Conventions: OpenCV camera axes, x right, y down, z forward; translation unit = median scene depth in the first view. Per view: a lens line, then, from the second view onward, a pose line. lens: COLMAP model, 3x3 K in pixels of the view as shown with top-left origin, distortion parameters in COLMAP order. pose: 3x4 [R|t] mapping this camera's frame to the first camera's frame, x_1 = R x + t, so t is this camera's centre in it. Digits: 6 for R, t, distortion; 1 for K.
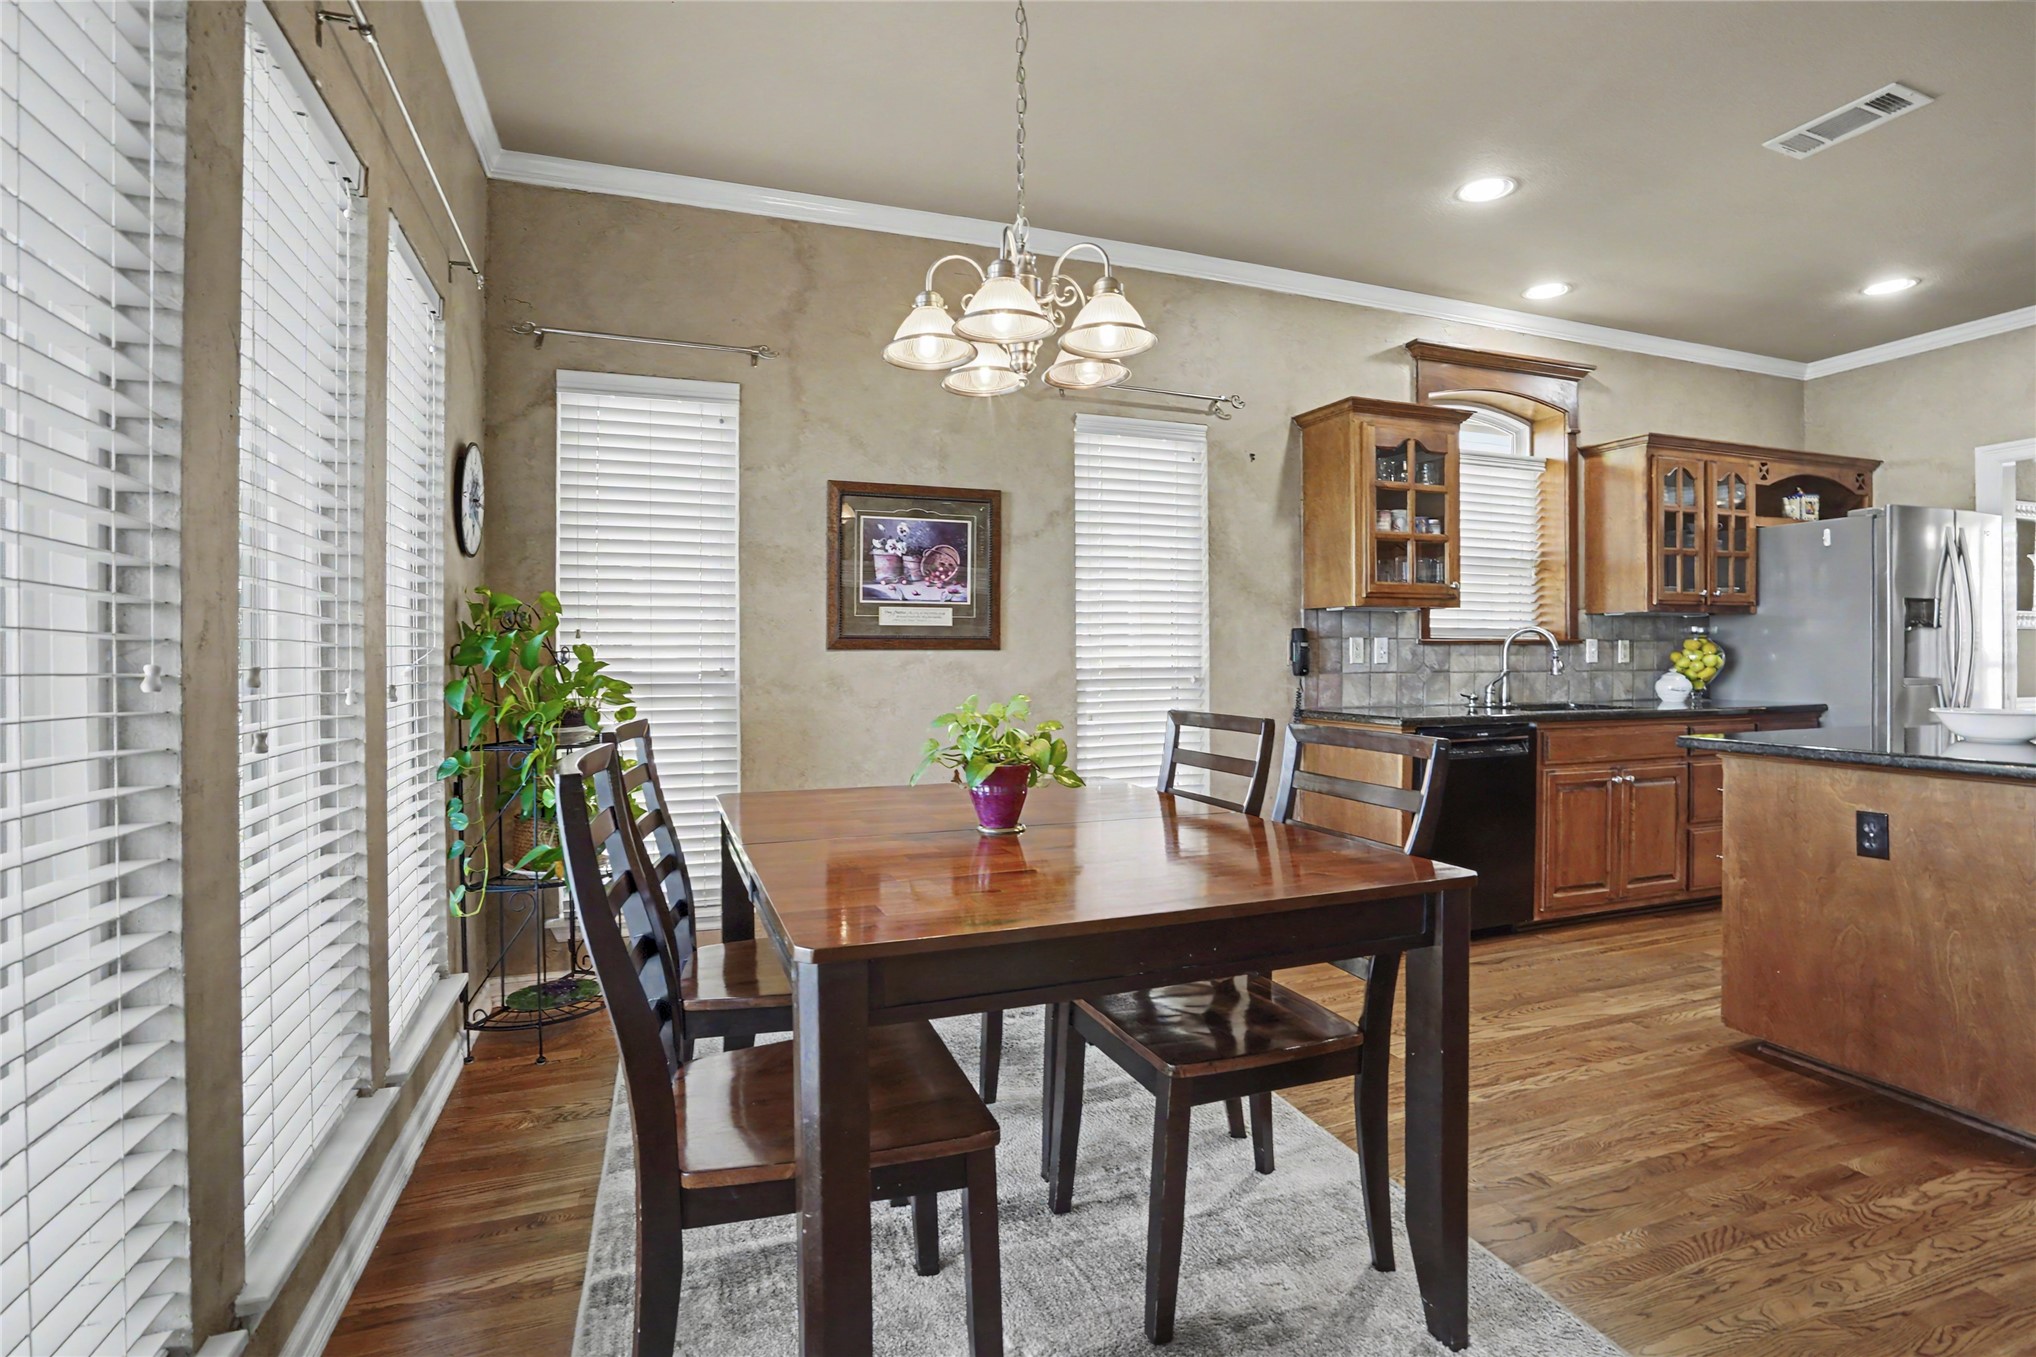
lens RADIAL K [[957.7, 0, 1015.4], [0, 957.7, 663.4], [0, 0, 1]] dist [-0.060842, 0.023324]
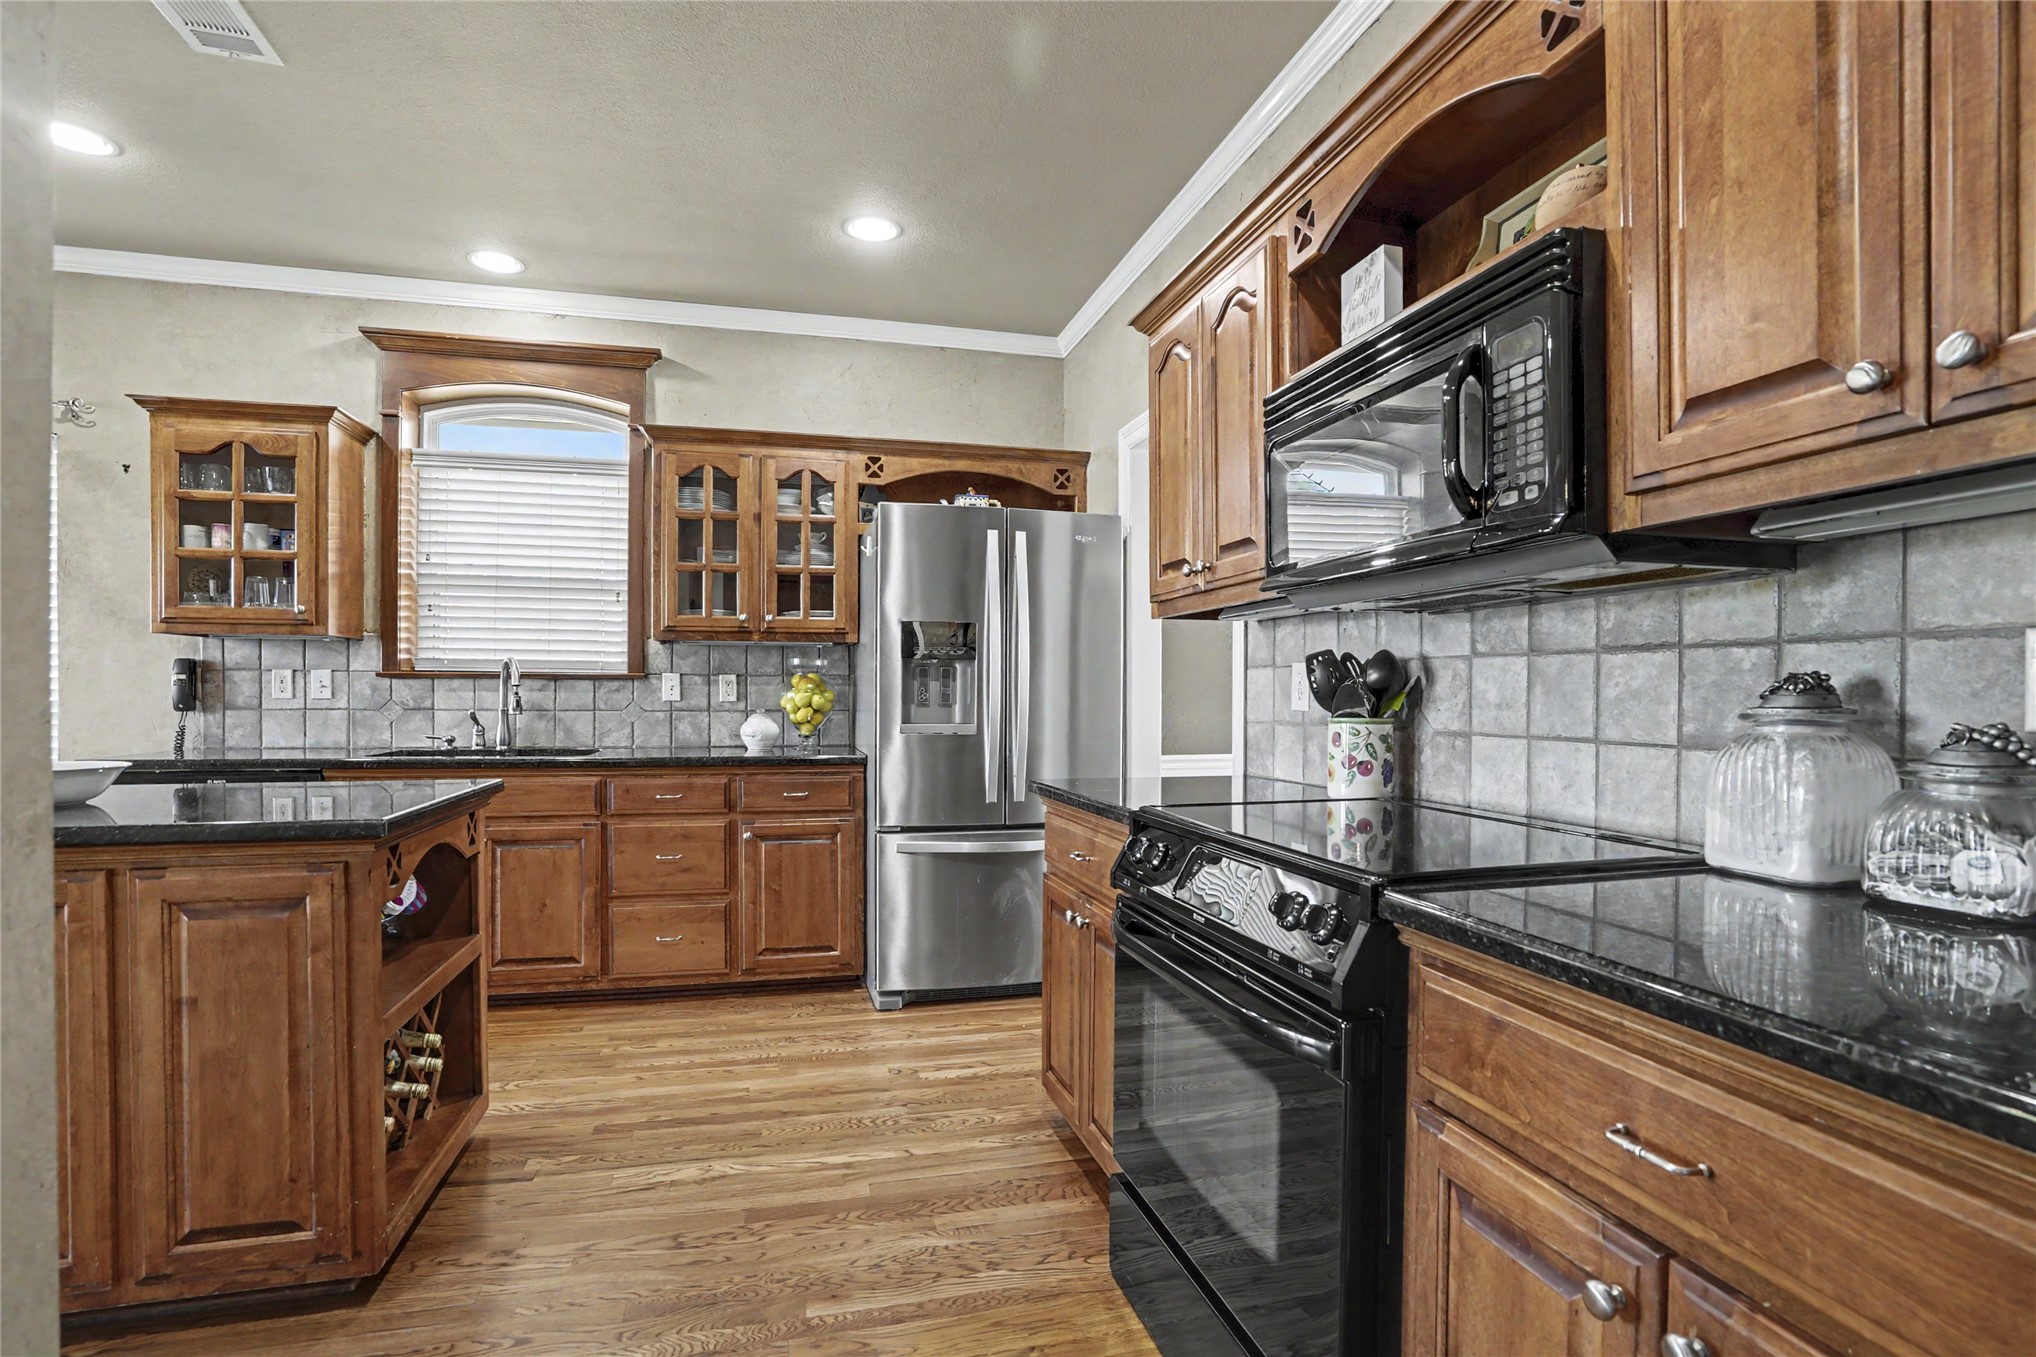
lens RADIAL K [[985.9, 0, 1009.3], [0, 985.9, 700.9], [0, 0, 1]] dist [-0.064244, 0.039330]
pose [[0.995427, 0.010096, -0.094989, 1.181577], [-0.009989, 0.999949, 0.001601, -0.006297], [0.095000, -0.000645, 0.995477, 0.182730]]
